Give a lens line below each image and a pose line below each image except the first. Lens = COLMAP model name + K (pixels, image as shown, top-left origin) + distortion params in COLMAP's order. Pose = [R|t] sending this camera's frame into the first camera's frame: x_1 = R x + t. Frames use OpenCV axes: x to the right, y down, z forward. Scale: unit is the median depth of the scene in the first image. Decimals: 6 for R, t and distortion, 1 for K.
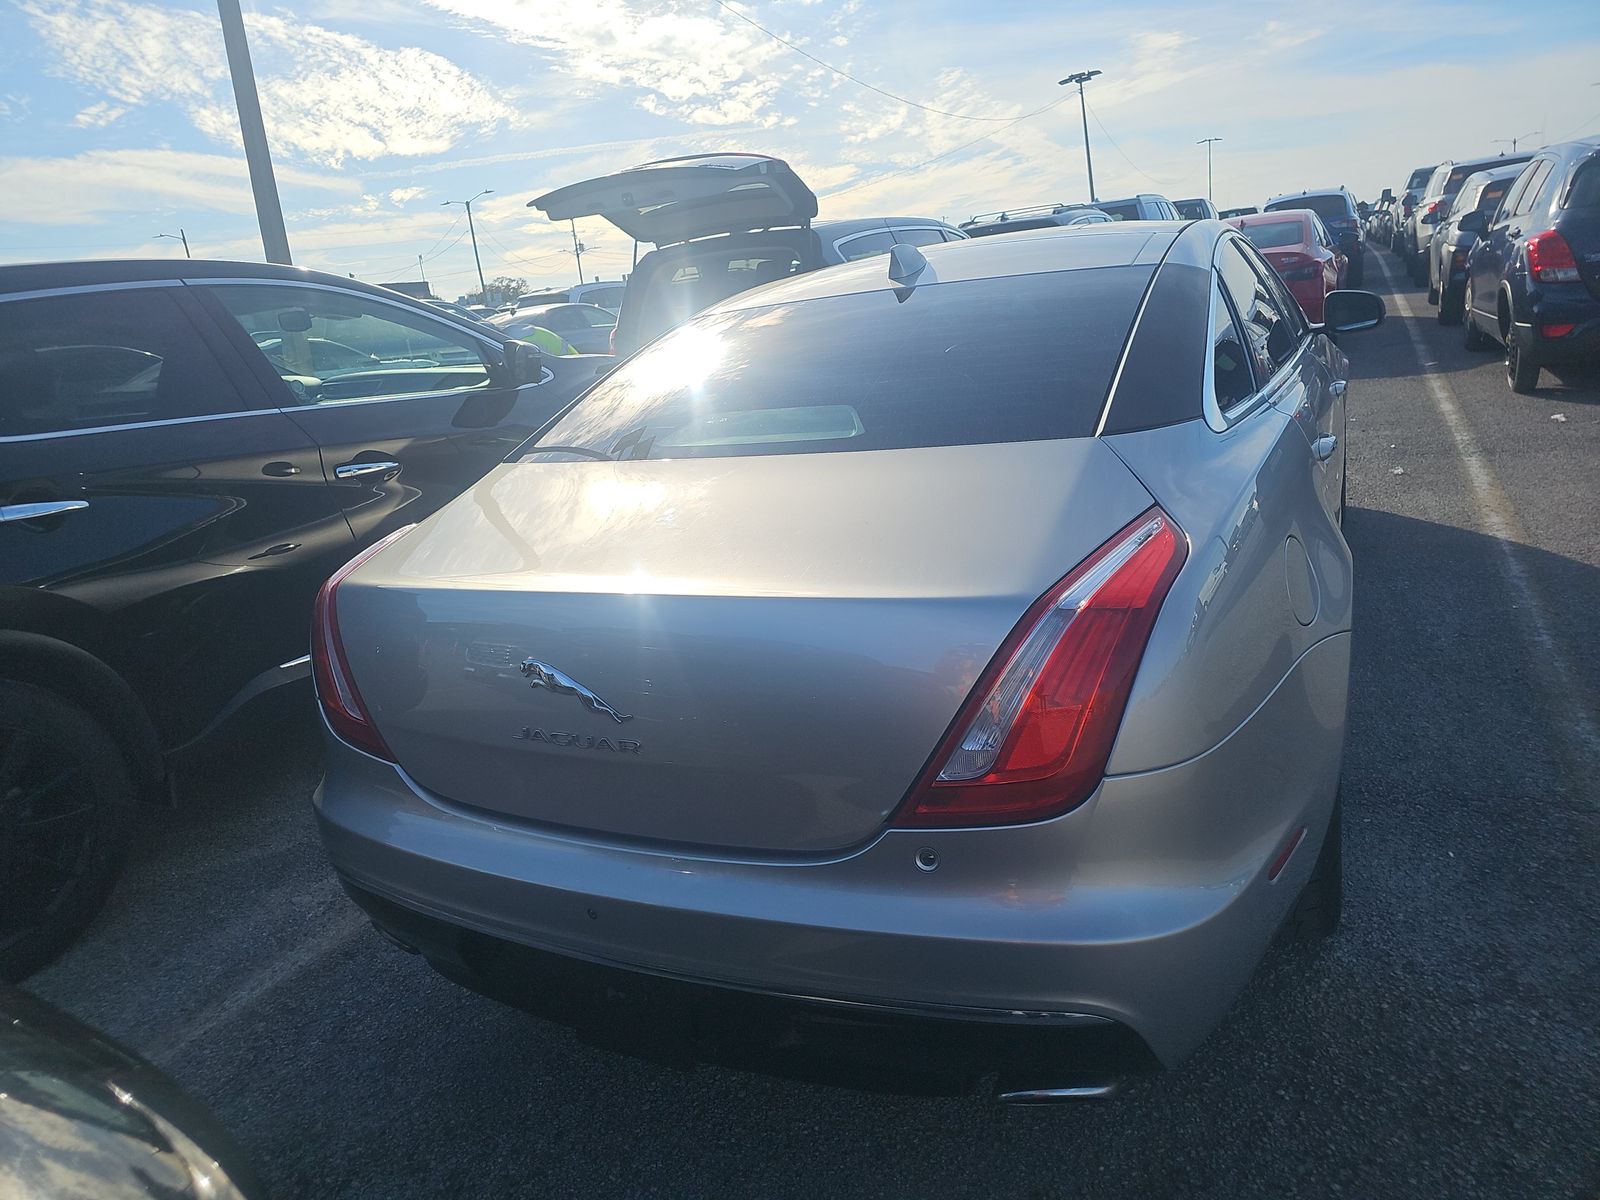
lens RADIAL K [[1032.7, 0, 801.4], [0, 1032.7, 586.2], [0, 0, 1]] dist [0.015650, -0.007111]
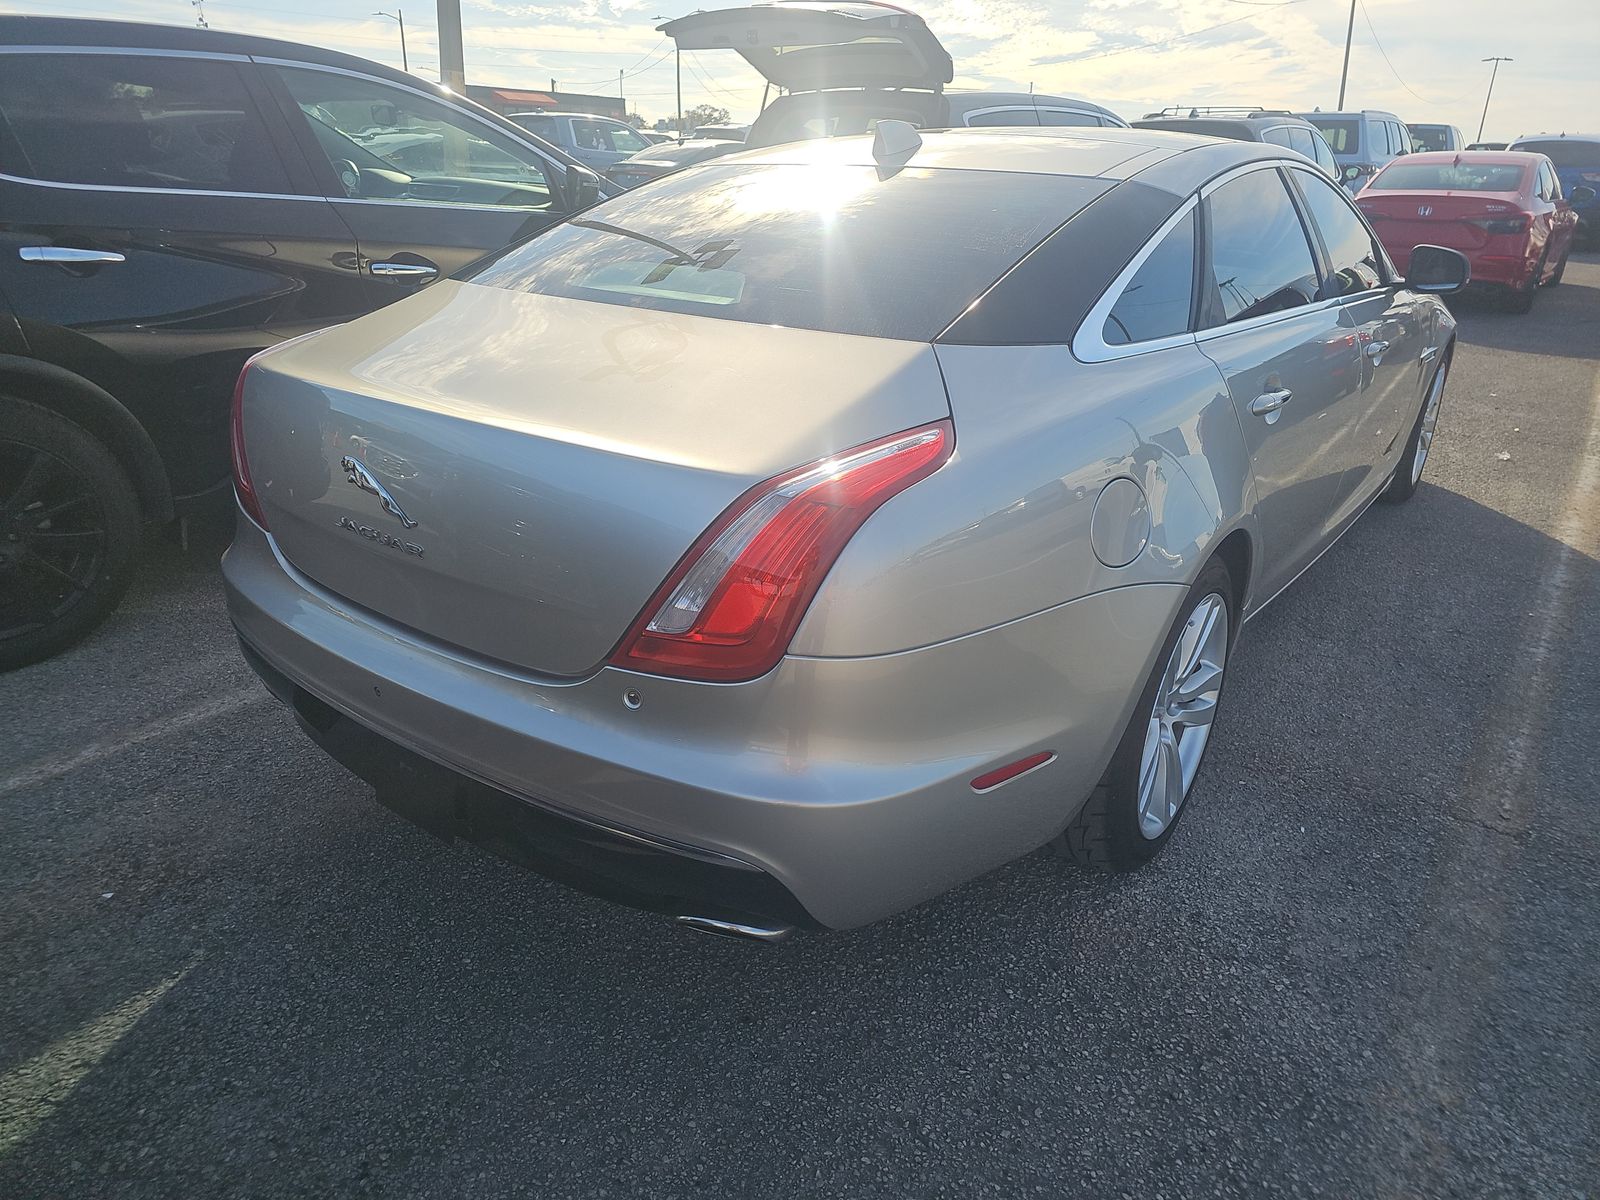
lens RADIAL K [[1032.7, 0, 801.4], [0, 1032.7, 586.2], [0, 0, 1]] dist [0.015650, -0.007111]
pose [[0.975639, 0.193240, -0.103859, 0.150972], [-0.179351, 0.975204, 0.129657, -0.010116], [0.126339, -0.107871, 0.986105, -0.017192]]
